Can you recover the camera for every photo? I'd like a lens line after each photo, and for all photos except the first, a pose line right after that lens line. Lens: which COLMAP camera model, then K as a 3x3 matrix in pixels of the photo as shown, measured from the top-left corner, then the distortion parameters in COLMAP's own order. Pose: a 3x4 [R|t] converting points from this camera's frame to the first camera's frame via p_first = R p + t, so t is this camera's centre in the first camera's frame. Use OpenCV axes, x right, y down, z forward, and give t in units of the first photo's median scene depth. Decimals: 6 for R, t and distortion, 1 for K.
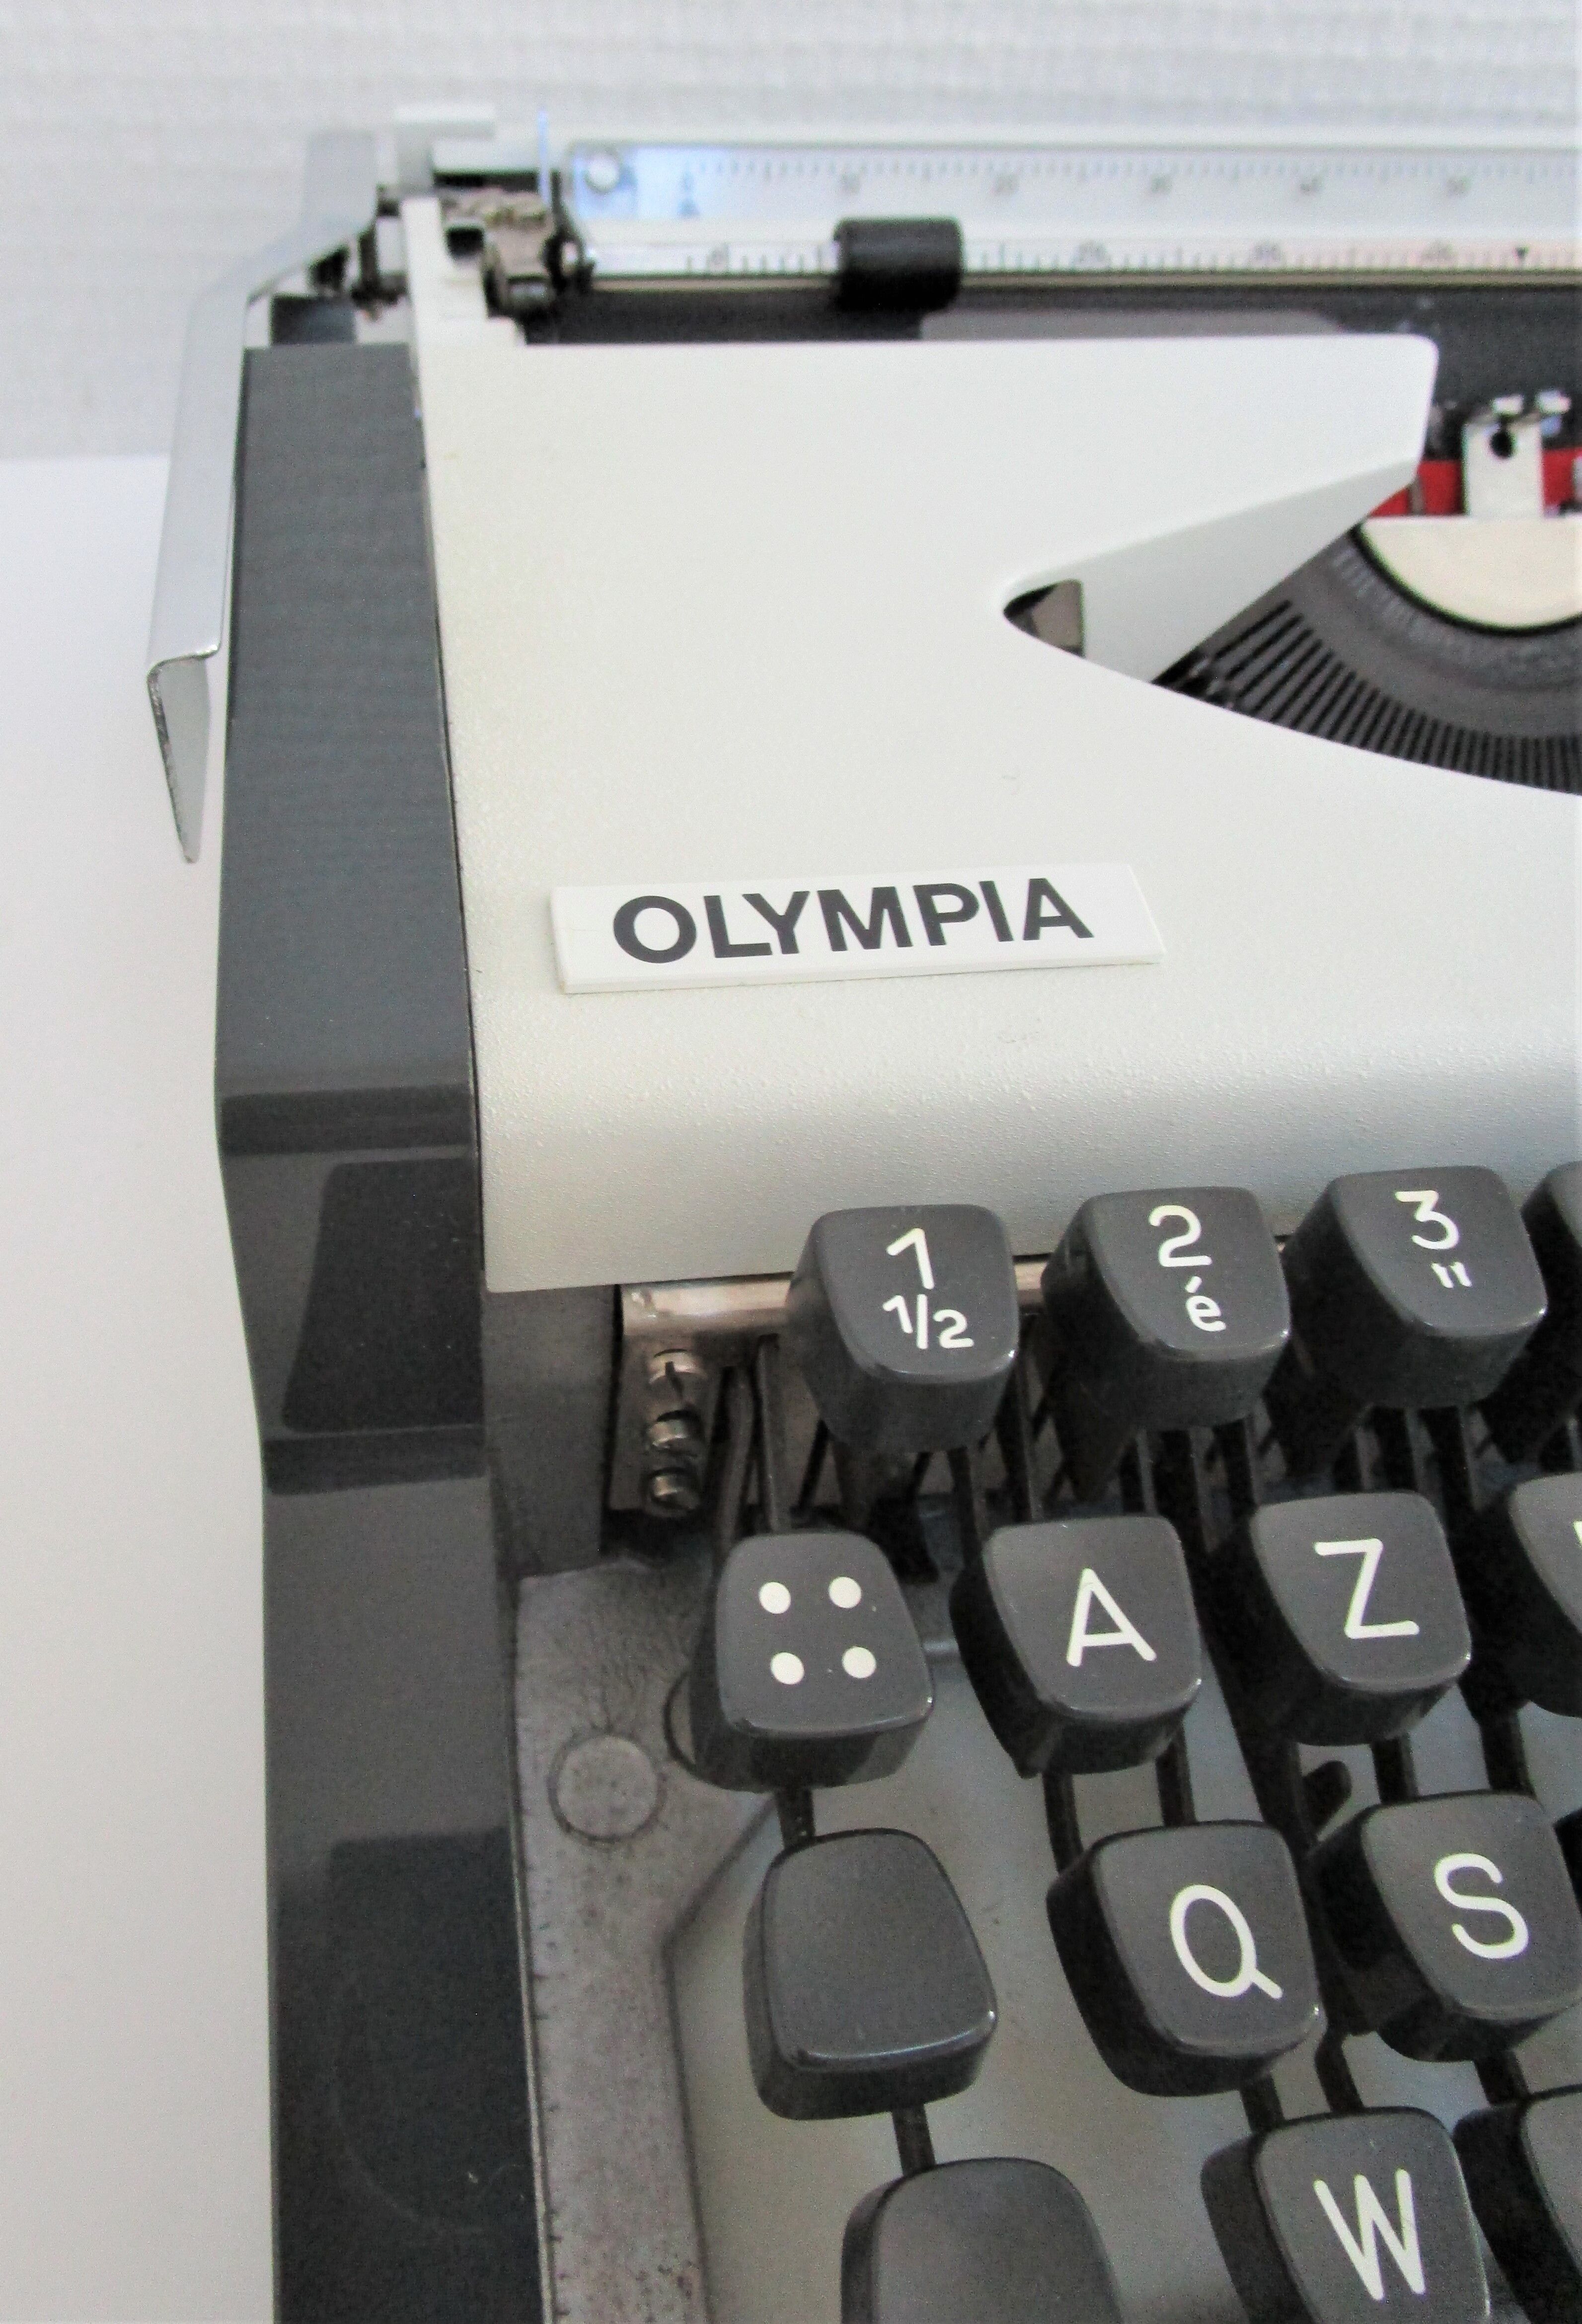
lens RADIAL K [[1804.7, 0, 617.4], [0, 1804.7, 1054.7], [0, 0, 1]] dist [-0.020064, 0.006819]
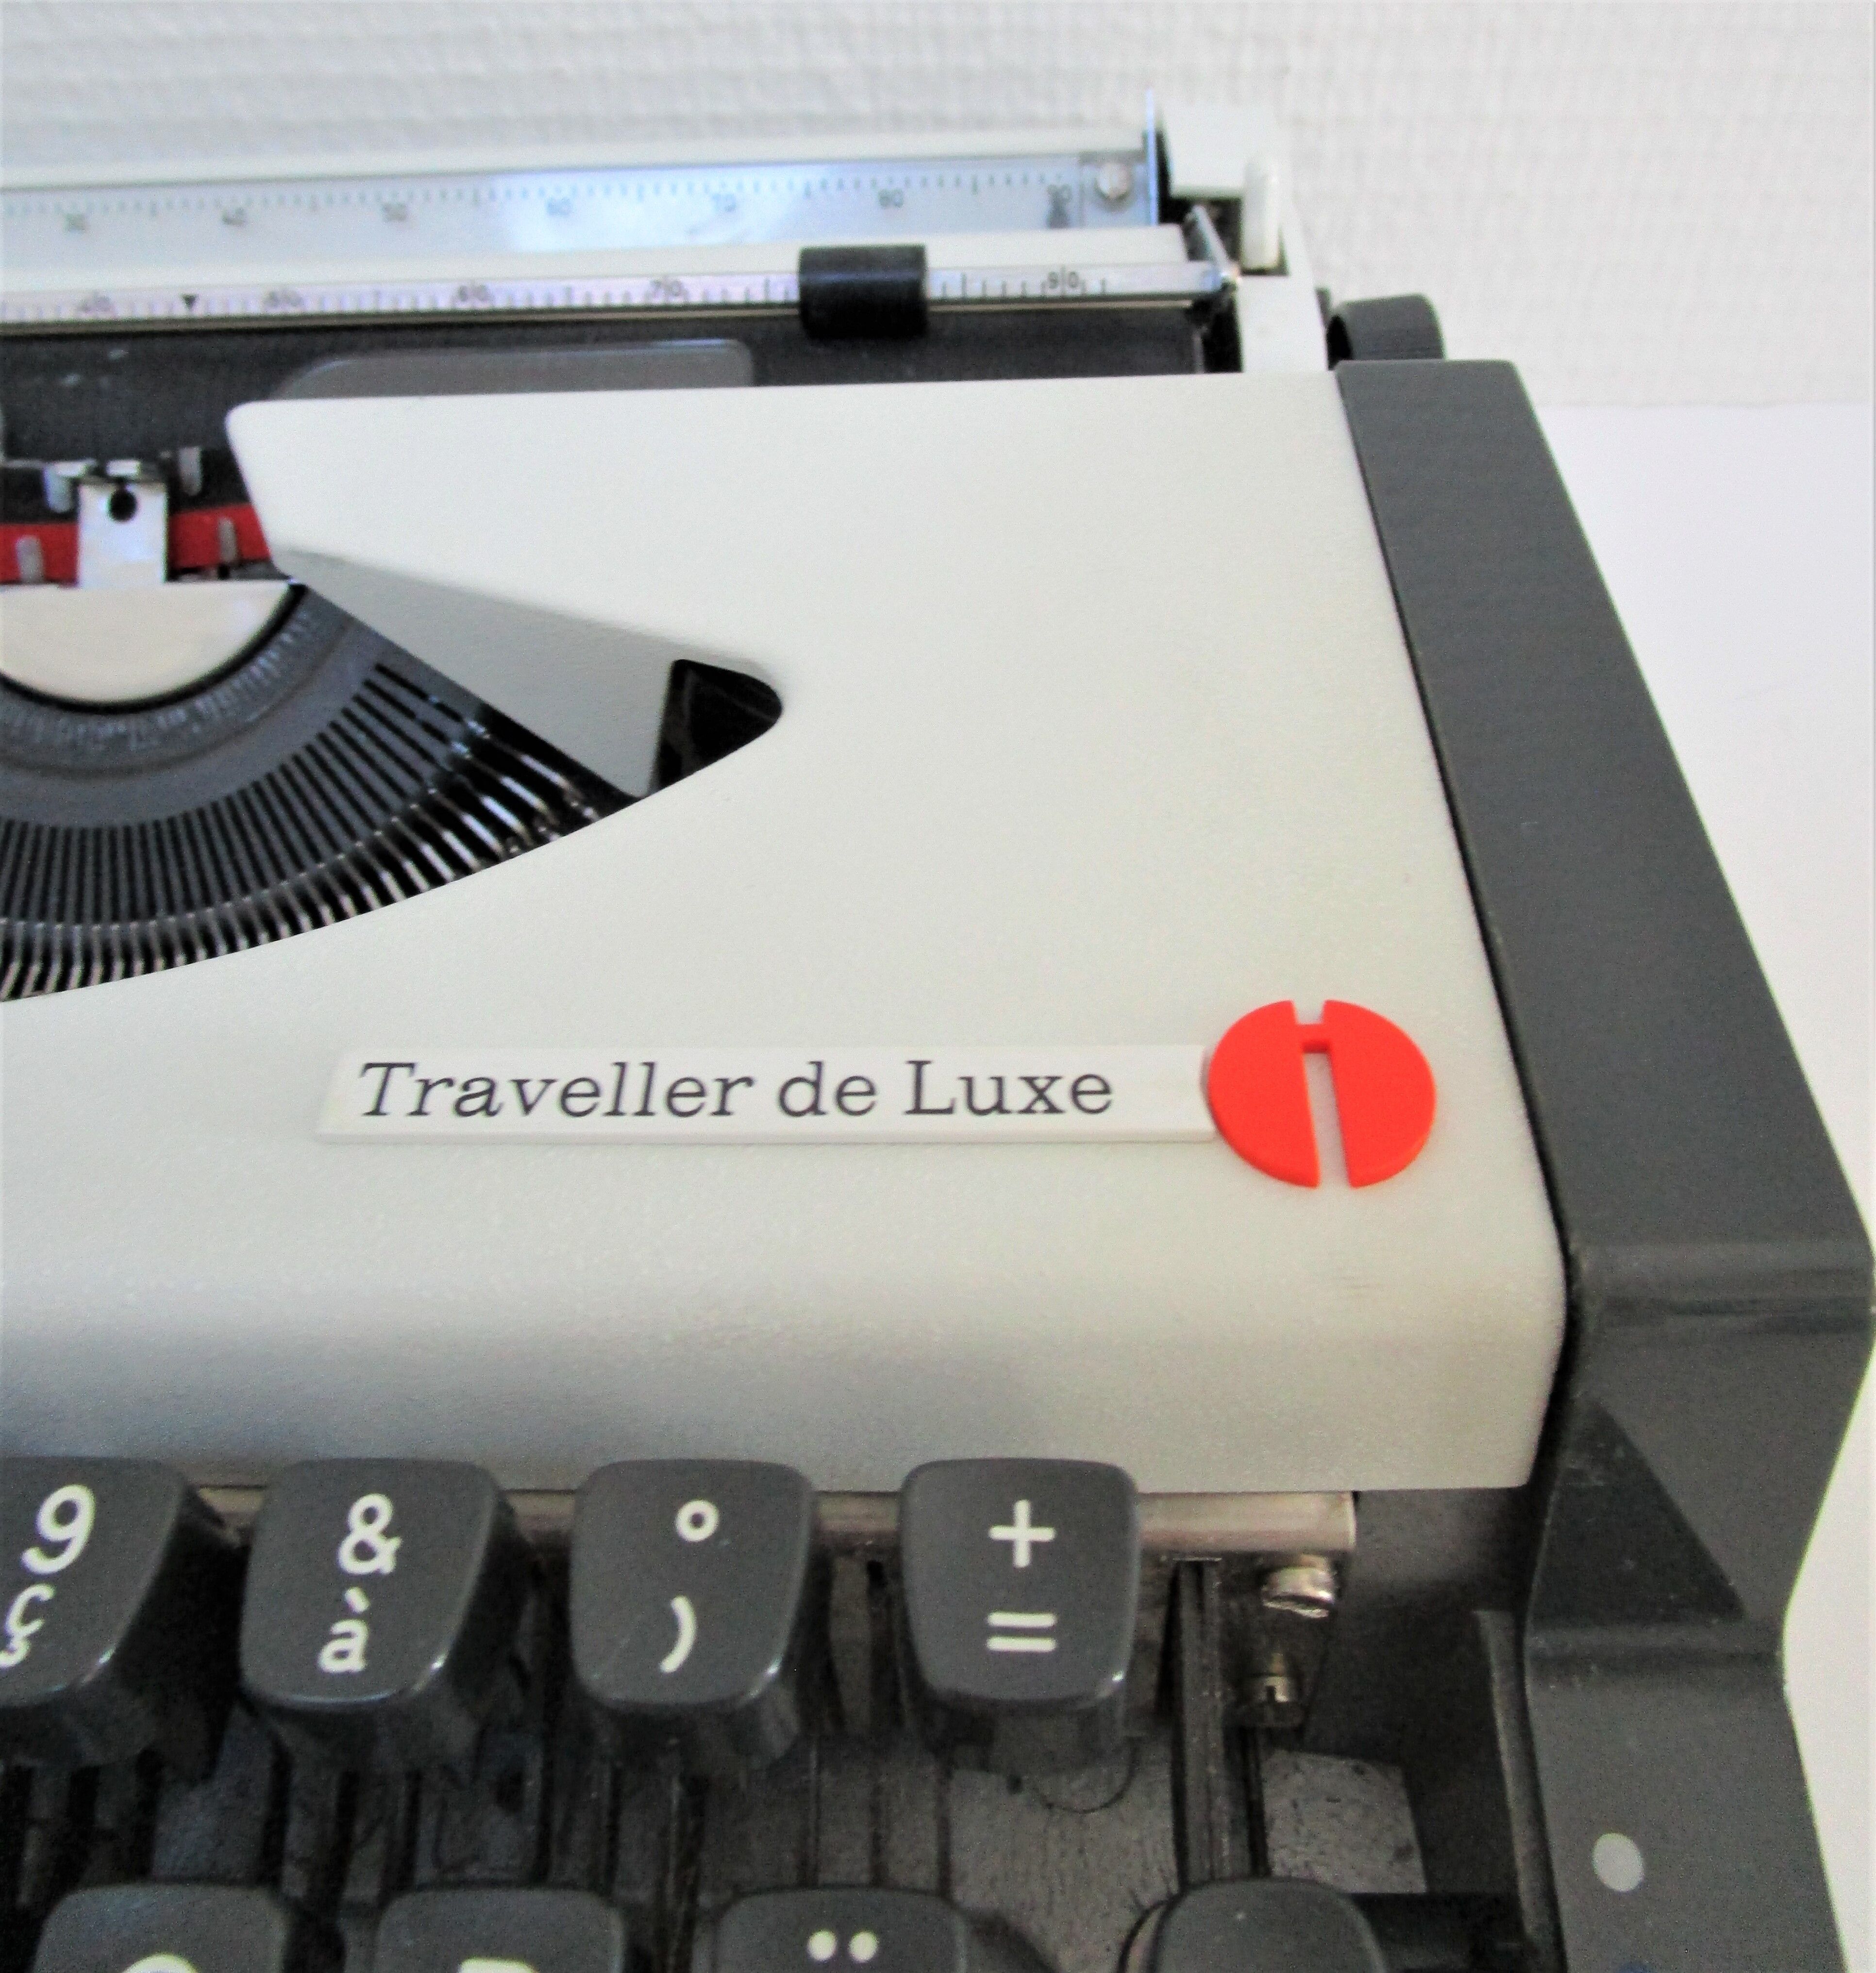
lens RADIAL K [[1769.7, 0, 938.4], [0, 1769.7, 734.4], [0, 0, 1]] dist [-0.003661, -0.019203]
pose [[0.985927, 0.027421, -0.164914, 1.712768], [-0.045670, 0.993111, -0.107909, -0.233622], [0.160819, 0.113922, 0.980387, 0.307750]]
